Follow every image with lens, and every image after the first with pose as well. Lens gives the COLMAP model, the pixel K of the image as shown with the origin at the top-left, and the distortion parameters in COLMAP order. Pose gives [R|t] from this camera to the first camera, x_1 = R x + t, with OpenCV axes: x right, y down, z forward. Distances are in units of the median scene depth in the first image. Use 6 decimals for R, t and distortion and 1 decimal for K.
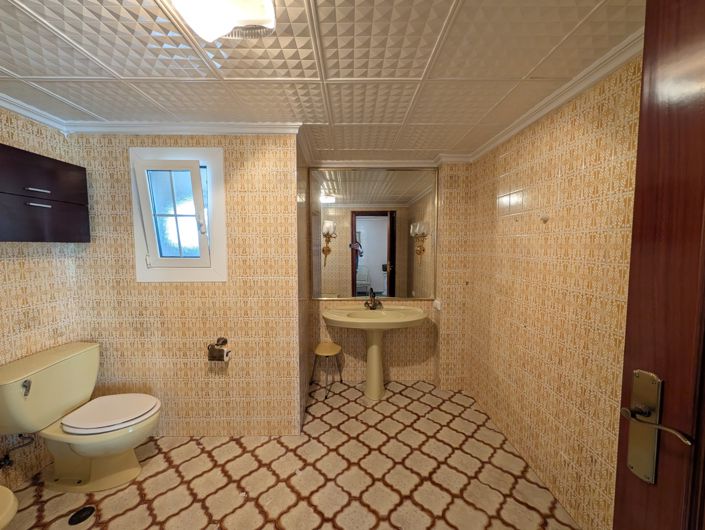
lens RADIAL K [[270.4, 0, 351.9], [0, 270.4, 263.3], [0, 0, 1]] dist [-0.000975, -0.000078]
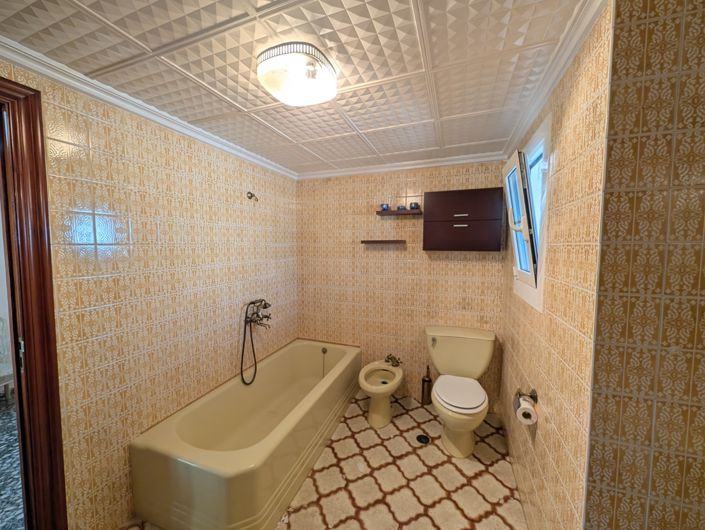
lens RADIAL K [[270.4, 0, 352.6], [0, 270.4, 263.4], [0, 0, 1]] dist [-0.000975, -0.000078]
pose [[-0.360313, 0.060419, -0.930873, 0.329277], [-0.062258, 0.994118, 0.088622, -0.087288], [0.930751, 0.089886, -0.354432, 0.808869]]
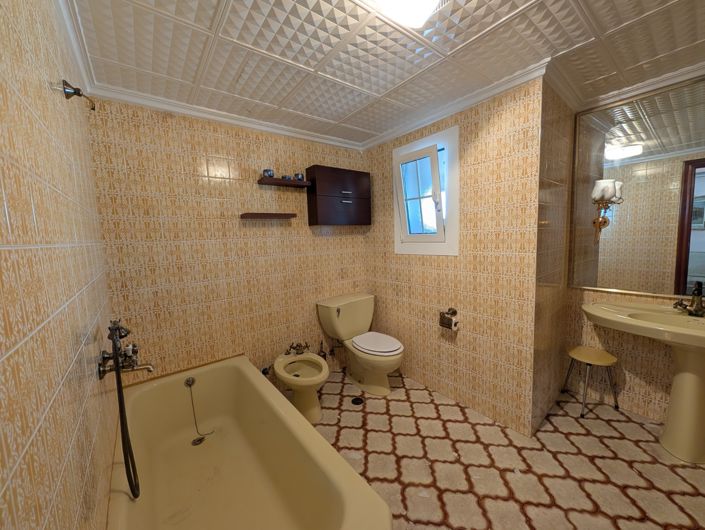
lens RADIAL K [[270.4, 0, 352.7], [0, 270.4, 263.4], [0, 0, 1]] dist [-0.000975, -0.000078]
pose [[0.604593, 0.056449, -0.794532, 0.123519], [-0.015106, 0.998119, 0.059418, 0.042486], [0.796391, -0.023922, 0.604308, 0.047455]]
